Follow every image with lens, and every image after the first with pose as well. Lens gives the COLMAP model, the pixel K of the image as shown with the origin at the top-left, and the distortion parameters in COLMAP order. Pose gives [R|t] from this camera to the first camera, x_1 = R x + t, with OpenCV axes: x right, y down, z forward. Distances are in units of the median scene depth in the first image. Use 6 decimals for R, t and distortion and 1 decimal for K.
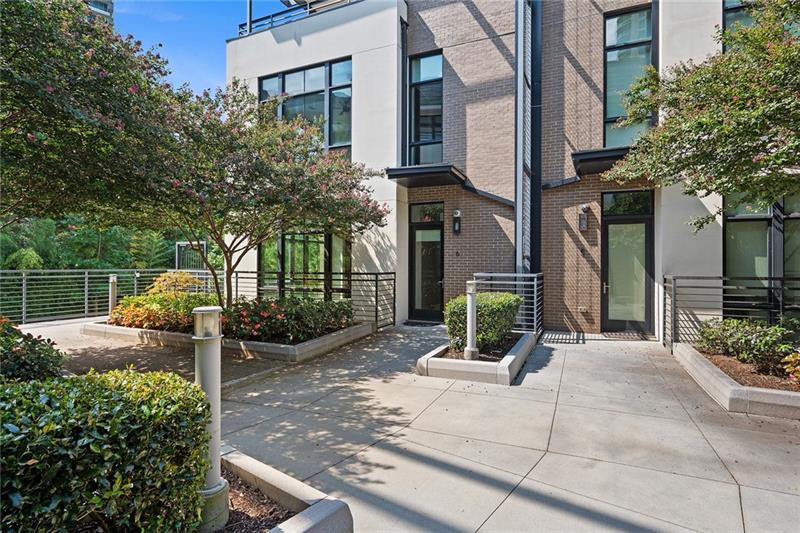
lens RADIAL K [[401.2, 0, 403.6], [0, 401.2, 266.1], [0, 0, 1]] dist [0.004909, 0.001377]
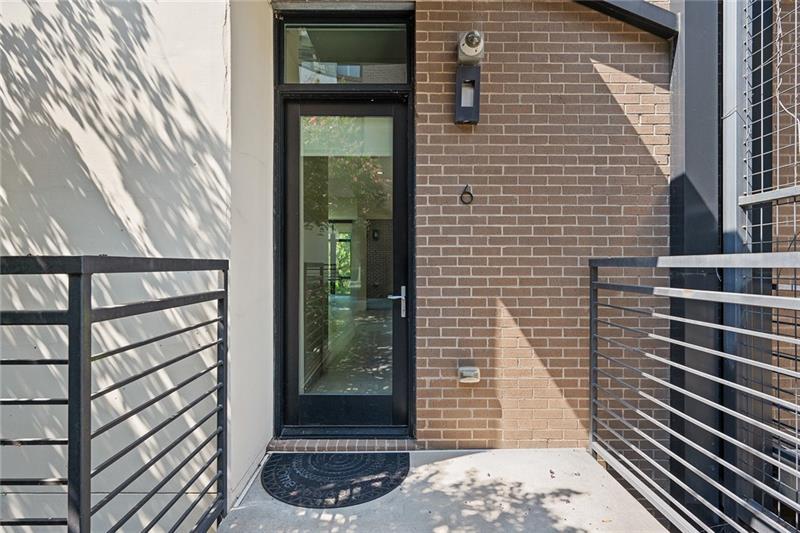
lens RADIAL K [[401.2, 0, 402.9], [0, 401.2, 264.0], [0, 0, 1]] dist [0.004909, 0.001377]
pose [[0.913910, -0.002244, 0.405912, -0.021111], [0.001079, 0.999995, 0.003099, 0.016697], [-0.405916, -0.002394, 0.913907, 0.761590]]
